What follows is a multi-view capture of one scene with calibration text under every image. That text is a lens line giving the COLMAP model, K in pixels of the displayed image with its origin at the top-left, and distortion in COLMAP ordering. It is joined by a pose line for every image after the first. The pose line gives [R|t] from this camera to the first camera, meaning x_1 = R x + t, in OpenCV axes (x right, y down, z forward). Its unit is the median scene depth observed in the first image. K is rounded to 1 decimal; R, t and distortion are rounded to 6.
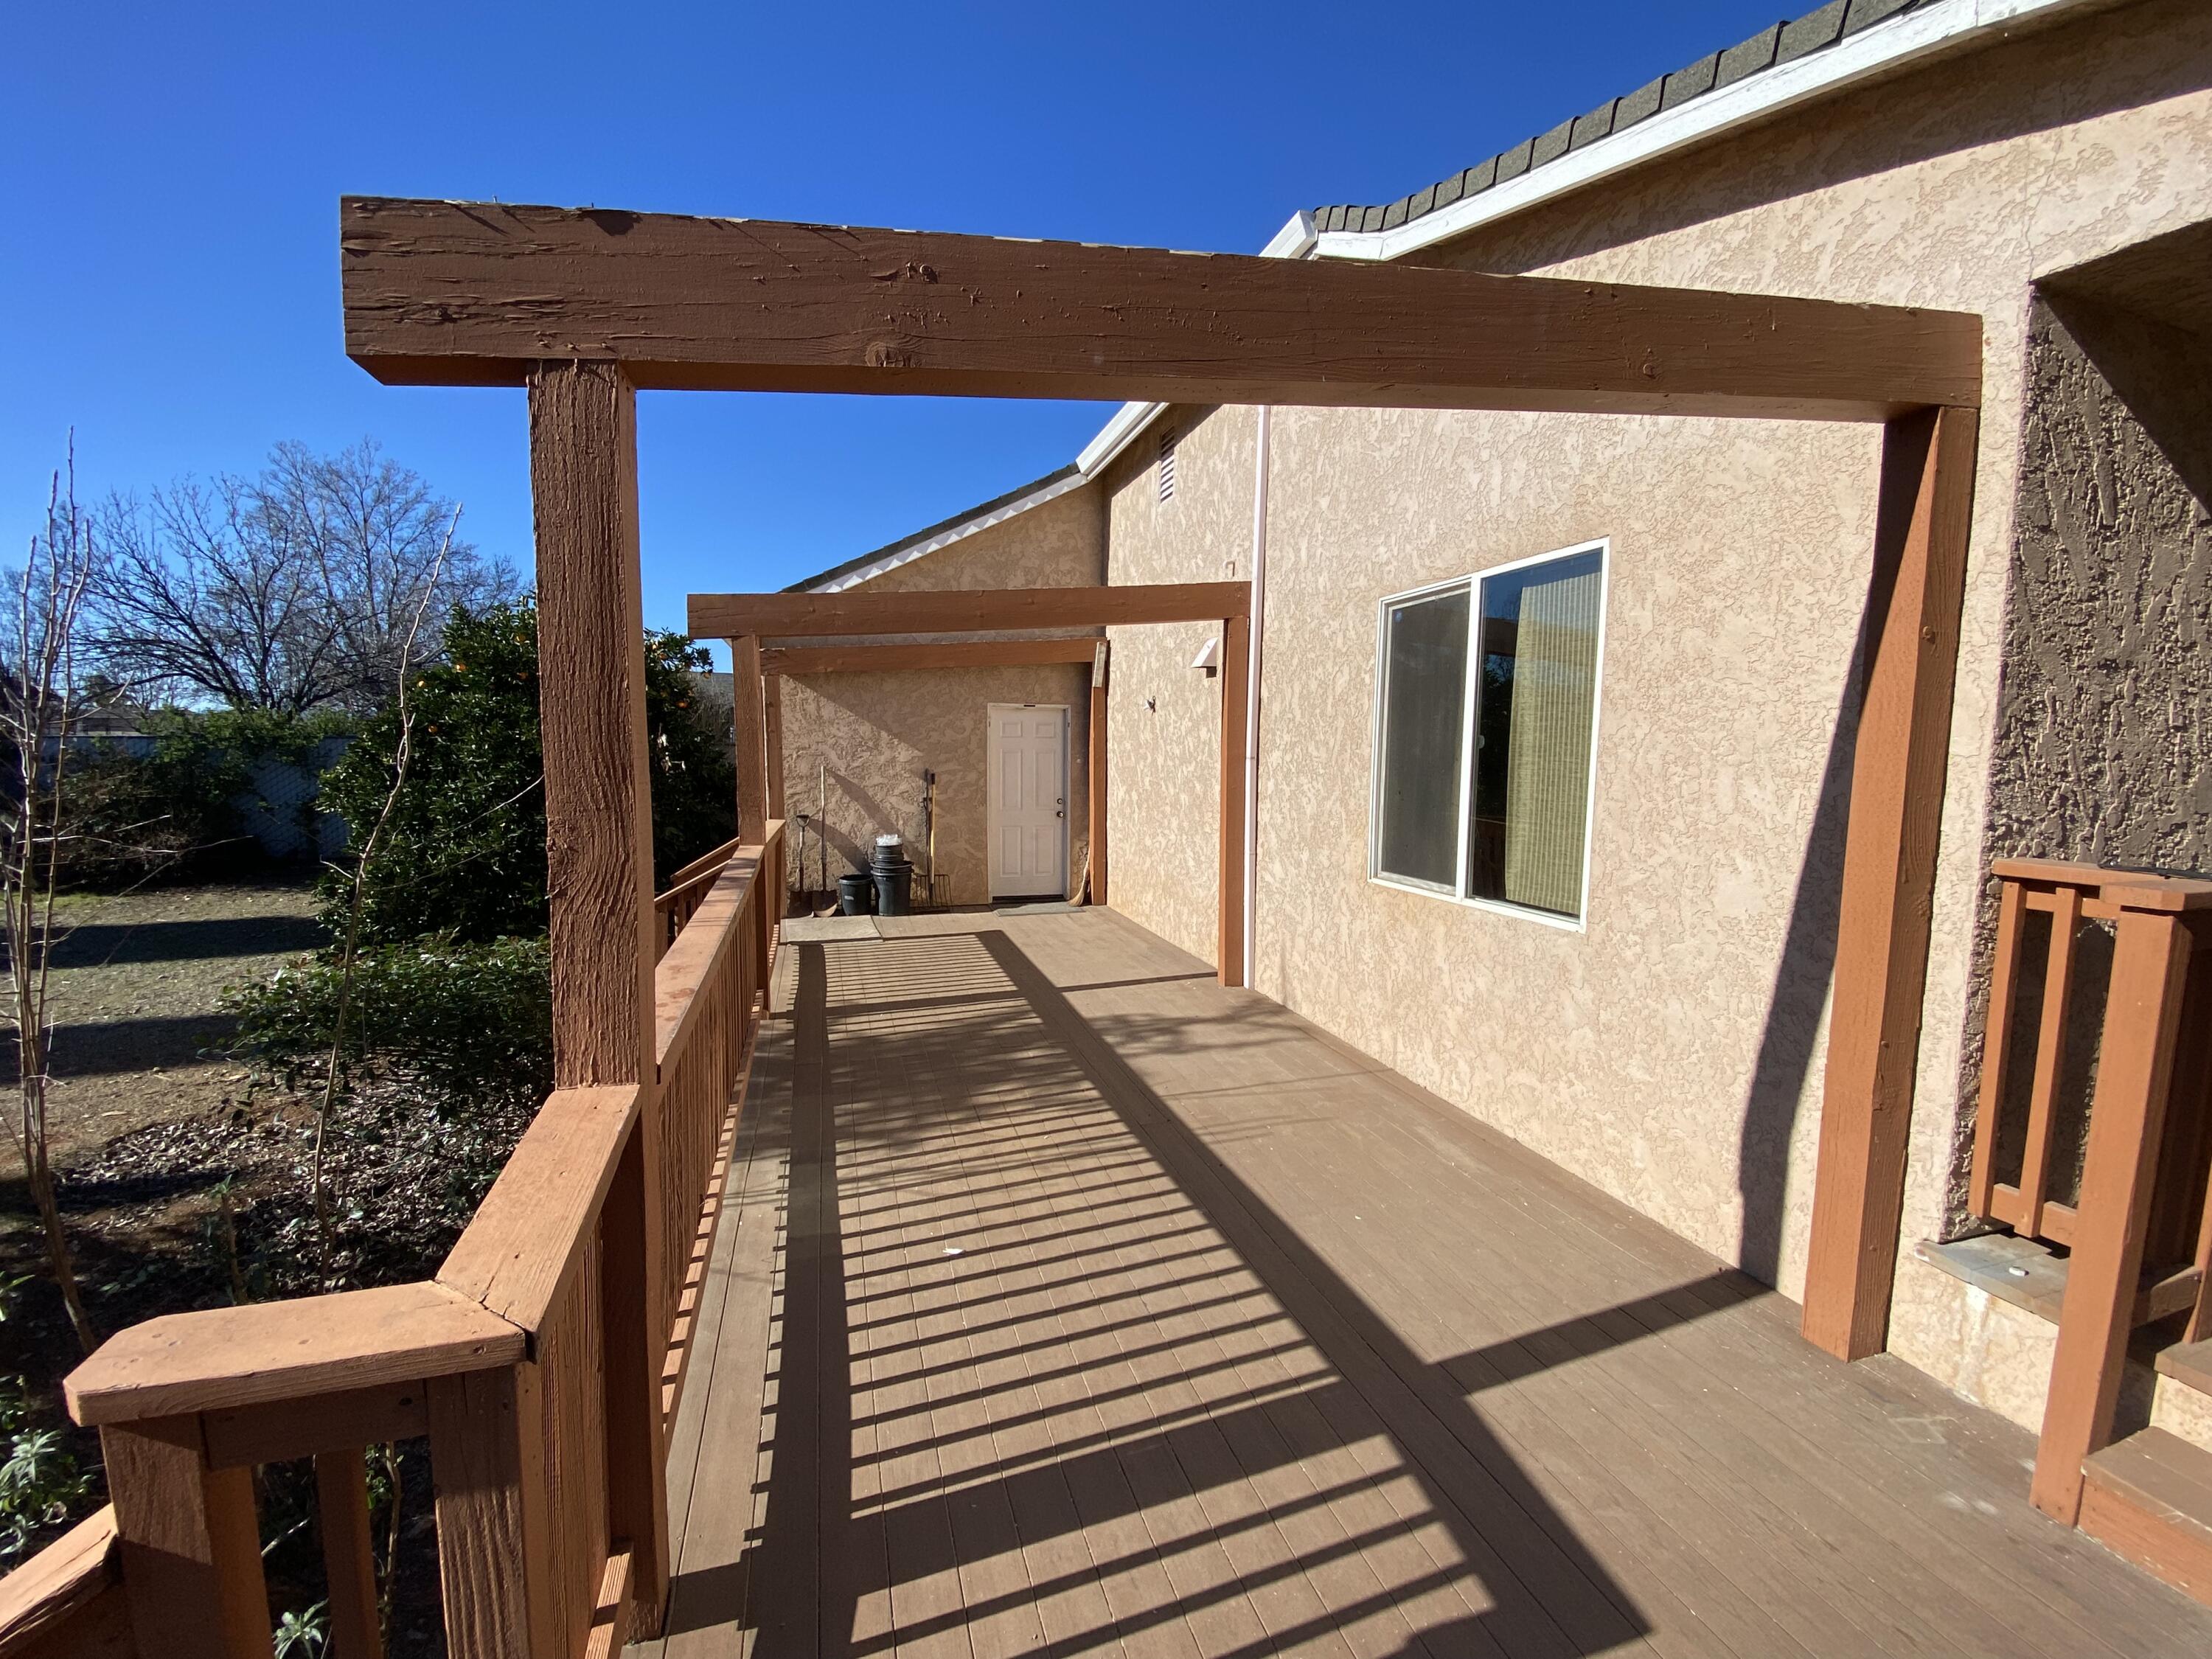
lens RADIAL K [[948.3, 0, 1101.5], [0, 948.3, 849.7], [0, 0, 1]] dist [0.011801, -0.004433]
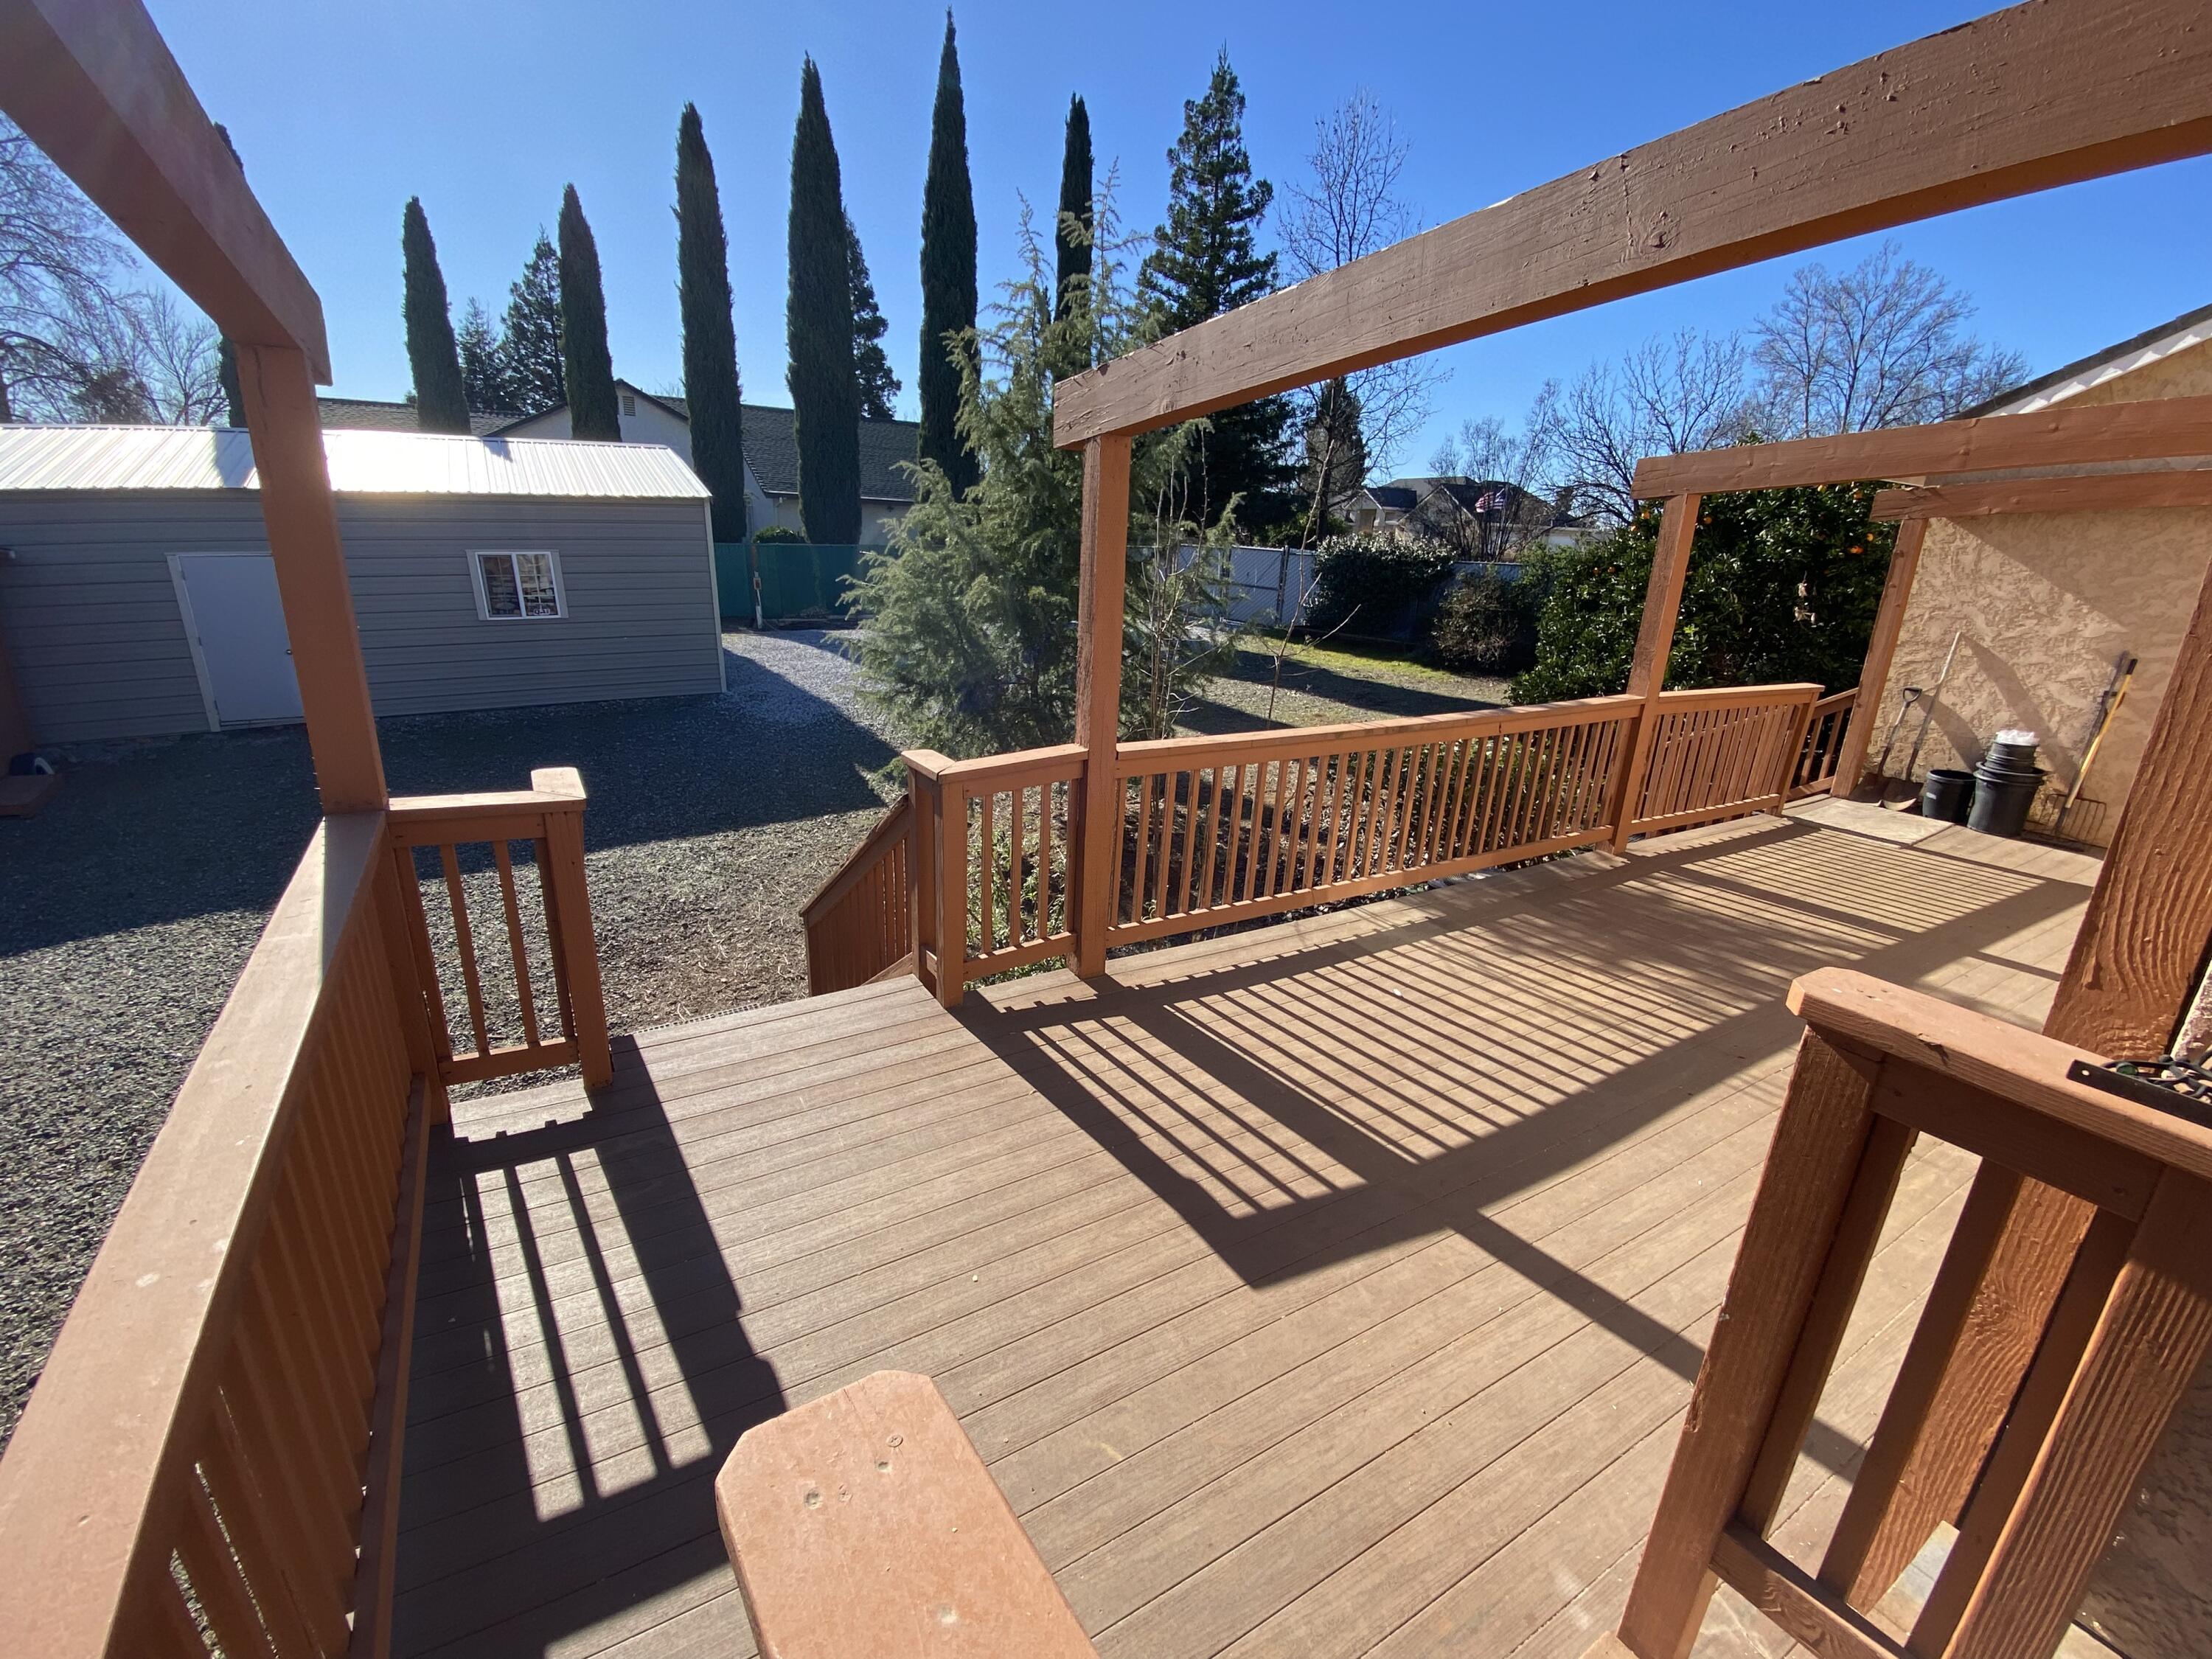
lens RADIAL K [[948.3, 0, 1099.1], [0, 948.3, 846.2], [0, 0, 1]] dist [0.011801, -0.004433]
pose [[0.248956, 0.305082, -0.919210, 0.512375], [-0.144697, 0.950156, 0.276163, -0.050735], [0.957645, 0.064255, 0.280691, 0.106645]]
